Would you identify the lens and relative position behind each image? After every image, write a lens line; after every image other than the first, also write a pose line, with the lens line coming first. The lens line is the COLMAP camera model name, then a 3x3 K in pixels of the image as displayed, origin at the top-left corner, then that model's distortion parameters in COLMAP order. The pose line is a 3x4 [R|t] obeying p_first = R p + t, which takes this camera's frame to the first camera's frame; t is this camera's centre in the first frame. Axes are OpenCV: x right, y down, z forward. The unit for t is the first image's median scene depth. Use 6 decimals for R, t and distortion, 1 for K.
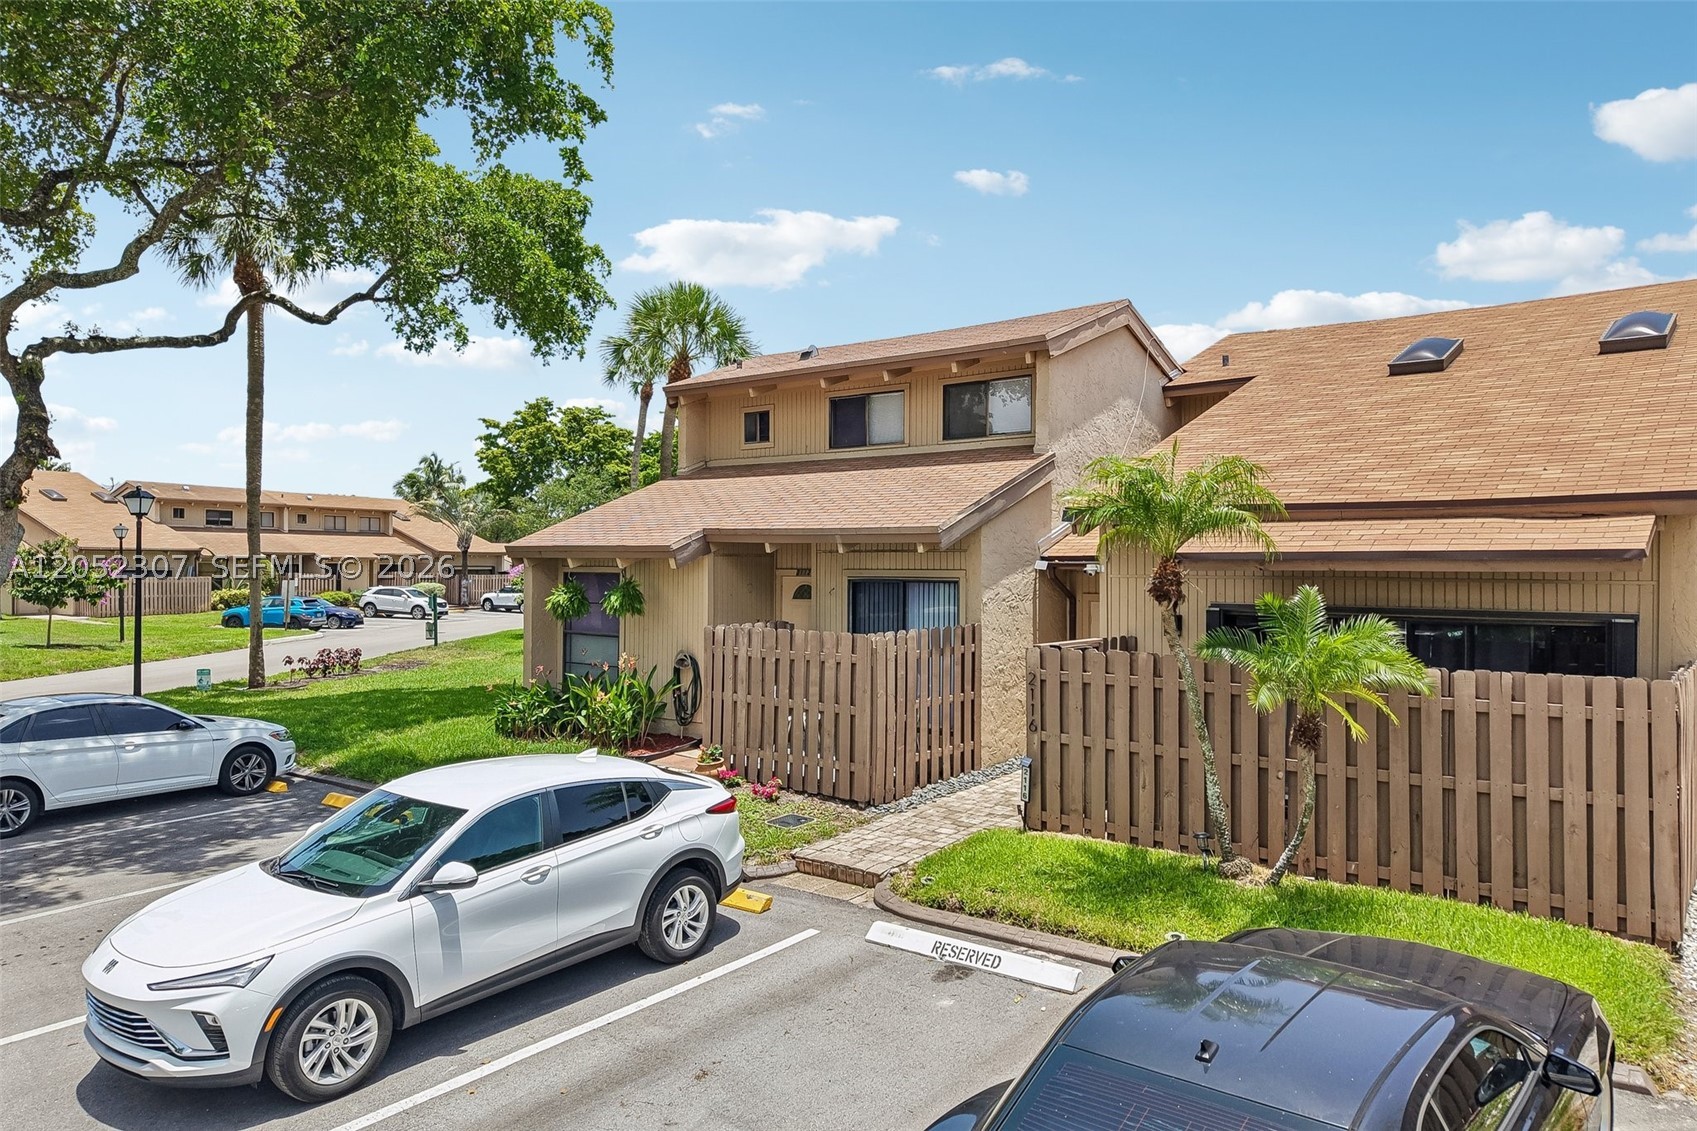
lens RADIAL K [[1155.1, 0, 848.5], [0, 1155.1, 565.5], [0, 0, 1]] dist [0.017582, -0.004939]
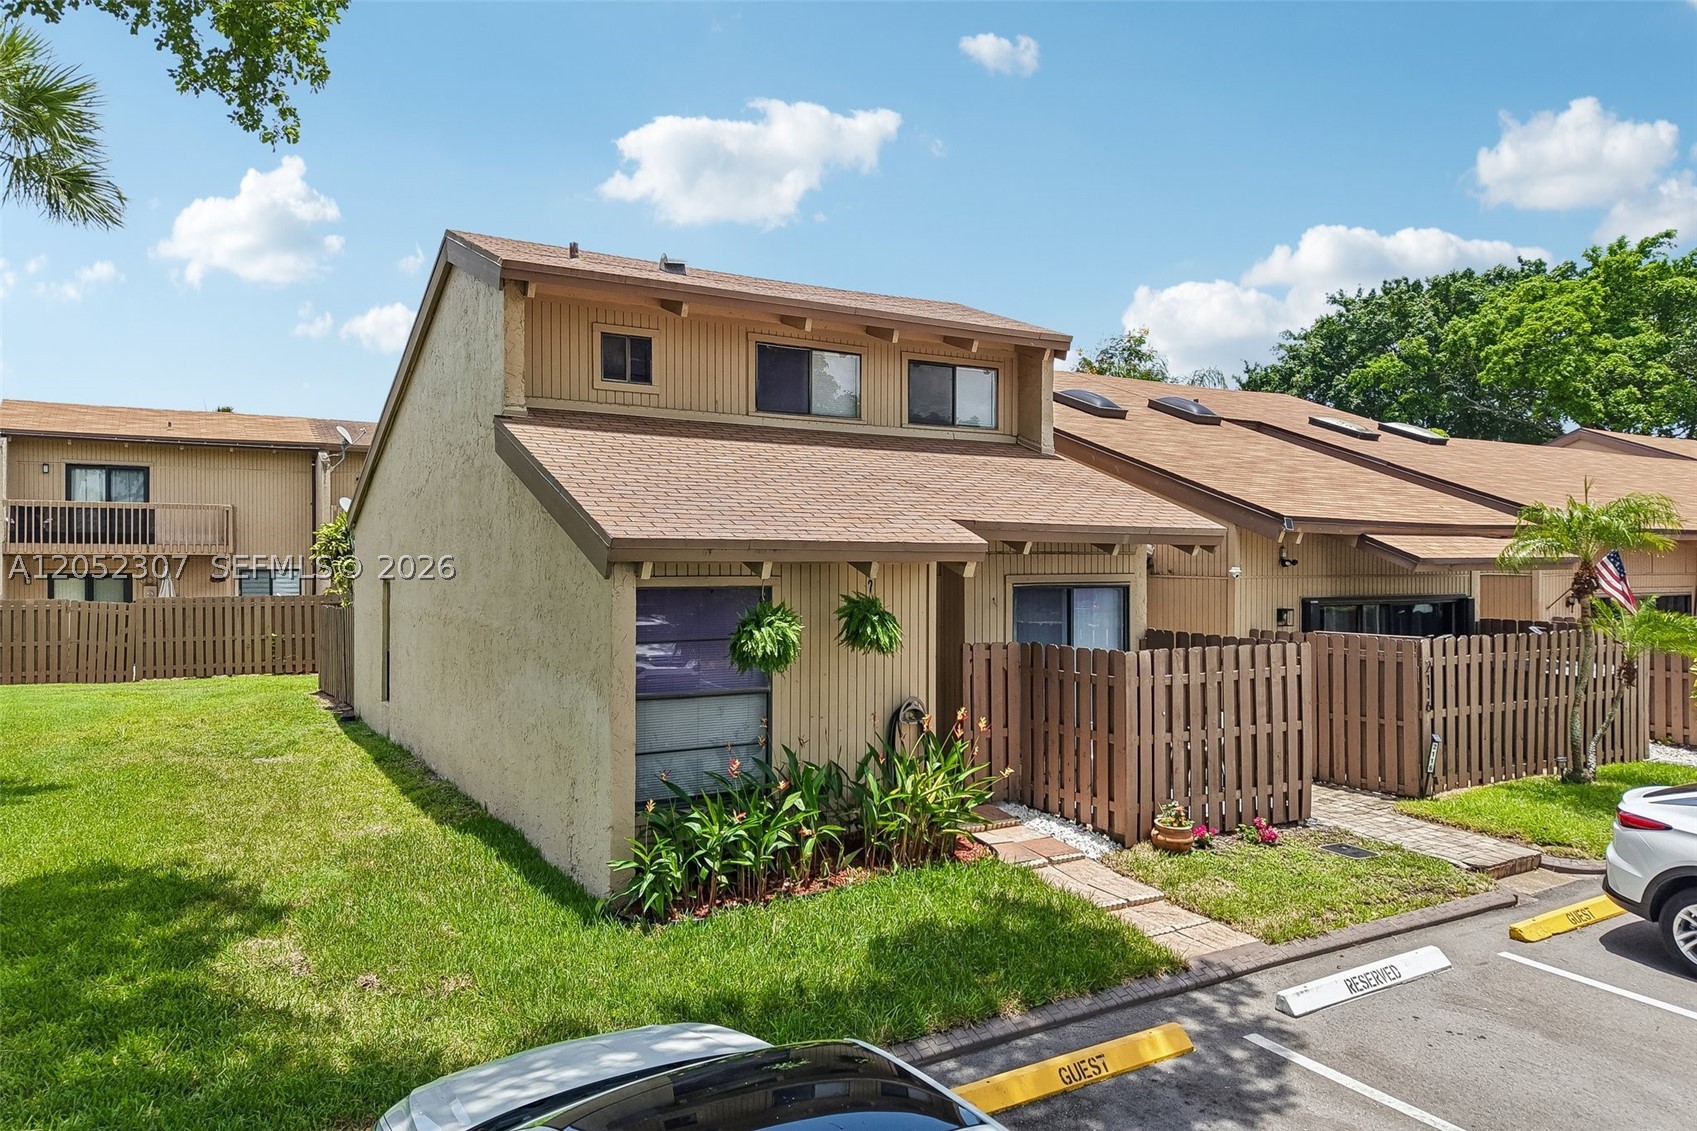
lens RADIAL K [[1144.4, 0, 848.5], [0, 1144.4, 565.5], [0, 0, 1]] dist [0.000403, -0.000766]
pose [[0.345982, -0.006665, 0.938218, -0.760602], [0.002093, 0.999978, 0.006332, -0.008161], [-0.938239, -0.000227, 0.345988, 0.778703]]
